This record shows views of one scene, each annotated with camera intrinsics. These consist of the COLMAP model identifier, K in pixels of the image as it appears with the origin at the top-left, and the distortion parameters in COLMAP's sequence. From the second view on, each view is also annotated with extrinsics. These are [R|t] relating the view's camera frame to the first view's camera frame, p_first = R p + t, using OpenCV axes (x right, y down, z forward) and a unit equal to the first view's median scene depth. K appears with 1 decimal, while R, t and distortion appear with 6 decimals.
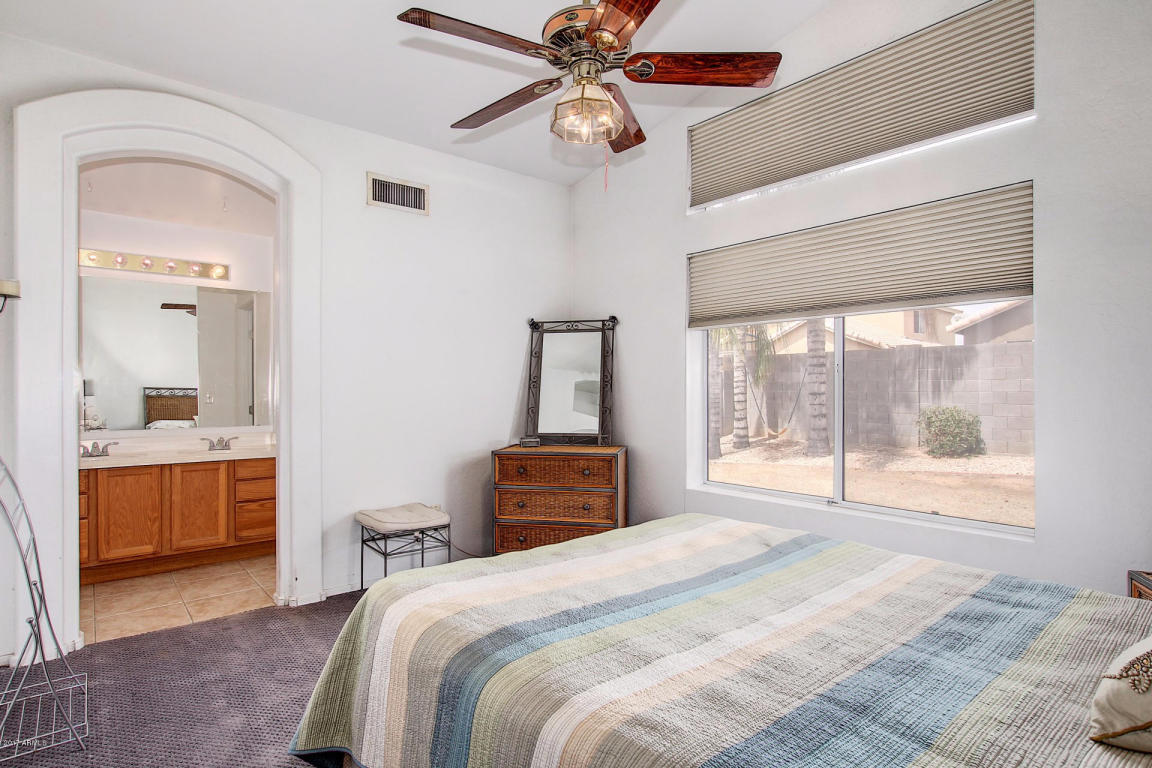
lens RADIAL K [[594.9, 0, 566.3], [0, 594.9, 388.3], [0, 0, 1]] dist [-0.002608, -0.000663]
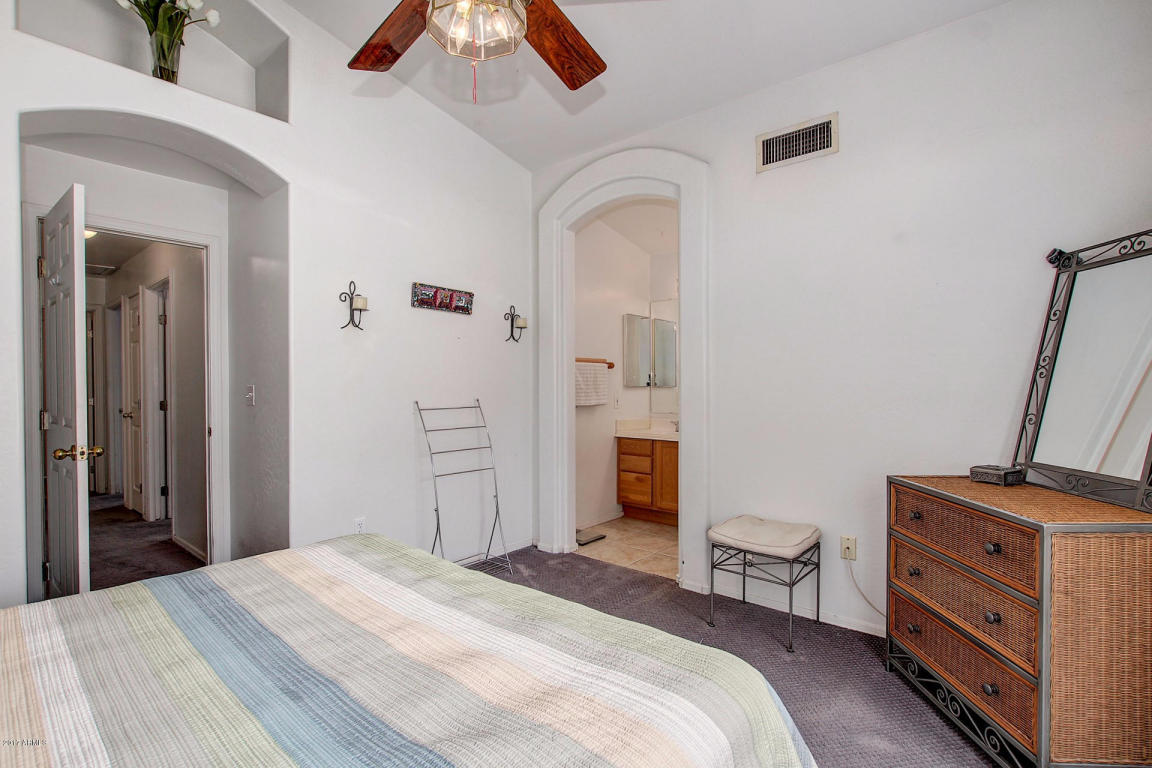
lens RADIAL K [[553.2, 0, 571.6], [0, 553.2, 380.4], [0, 0, 1]] dist [-0.024255, -0.000505]
pose [[0.161984, -0.003167, -0.986788, 0.417985], [0.002645, 0.999993, -0.002775, 0.002386], [0.986790, -0.002161, 0.161991, 0.574819]]
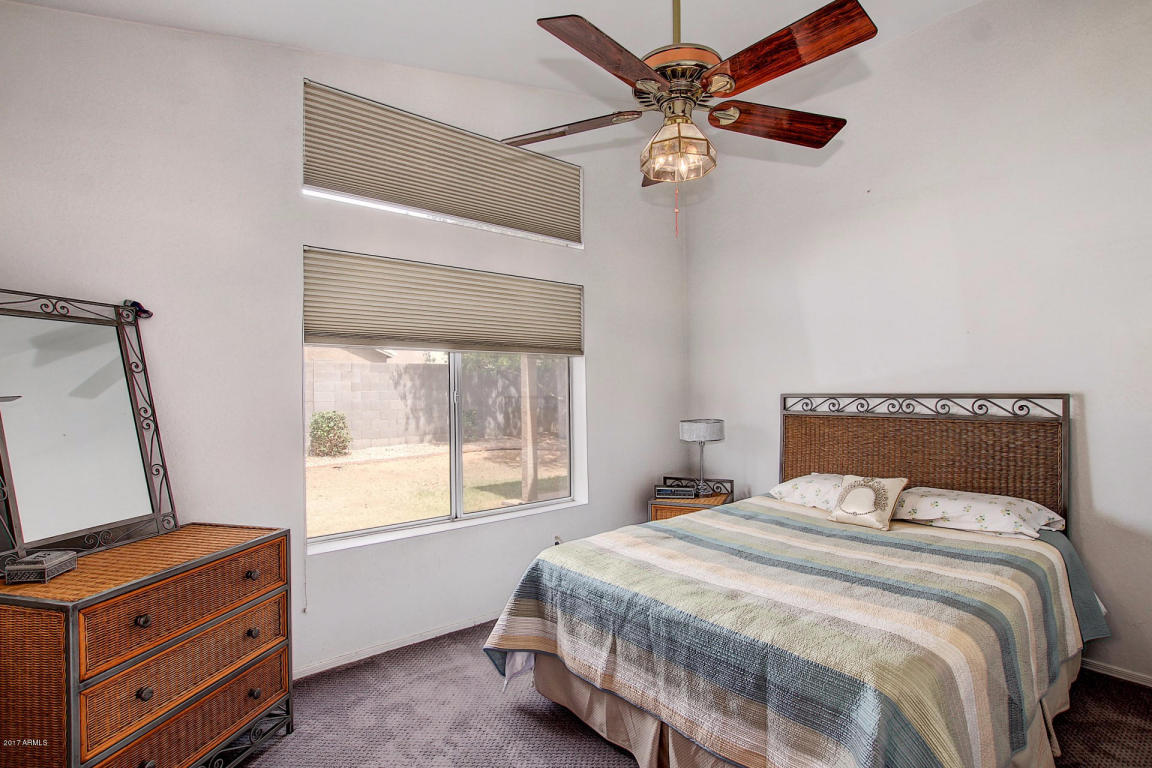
lens RADIAL K [[553.2, 0, 573.1], [0, 553.2, 388.7], [0, 0, 1]] dist [-0.024255, -0.000505]
pose [[0.006820, 0.005629, 0.999961, -0.500590], [0.011020, 0.999923, -0.005704, -0.035713], [-0.999916, 0.011059, 0.006757, 0.668661]]
